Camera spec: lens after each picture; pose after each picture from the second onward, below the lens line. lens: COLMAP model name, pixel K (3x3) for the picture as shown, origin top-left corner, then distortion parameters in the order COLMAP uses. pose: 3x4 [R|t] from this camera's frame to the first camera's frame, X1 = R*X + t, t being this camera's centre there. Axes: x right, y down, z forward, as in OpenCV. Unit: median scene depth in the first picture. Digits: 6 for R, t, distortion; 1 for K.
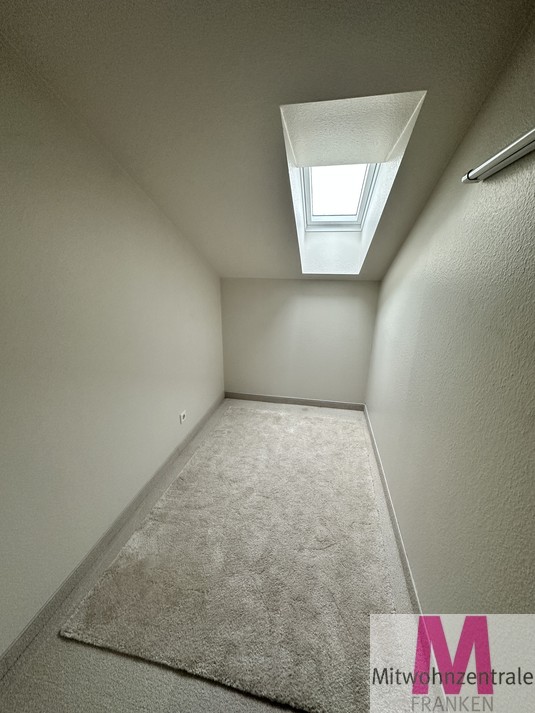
lens RADIAL K [[284.6, 0, 266.1], [0, 284.6, 355.5], [0, 0, 1]] dist [-0.002532, 0.000756]
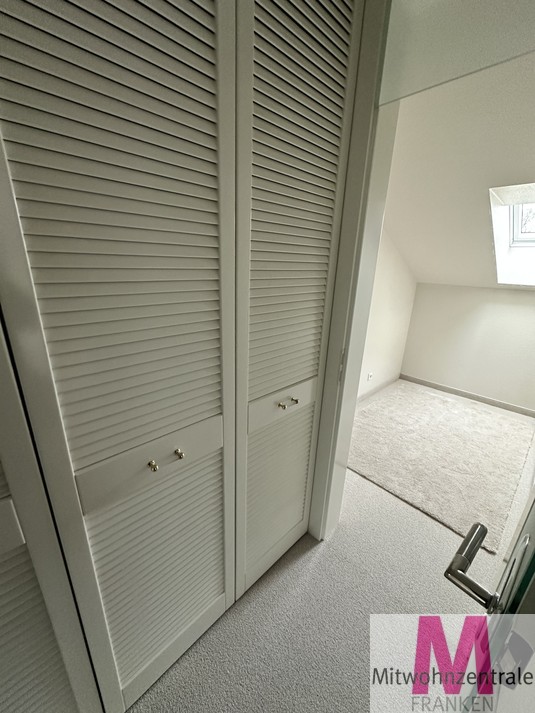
lens RADIAL K [[284.6, 0, 269.7], [0, 284.6, 355.0], [0, 0, 1]] dist [-0.002532, 0.000756]
pose [[0.831789, 0.191372, -0.521060, 0.017354], [-0.192250, 0.979914, 0.053000, 0.125544], [0.520737, 0.056089, 0.851873, -0.496896]]
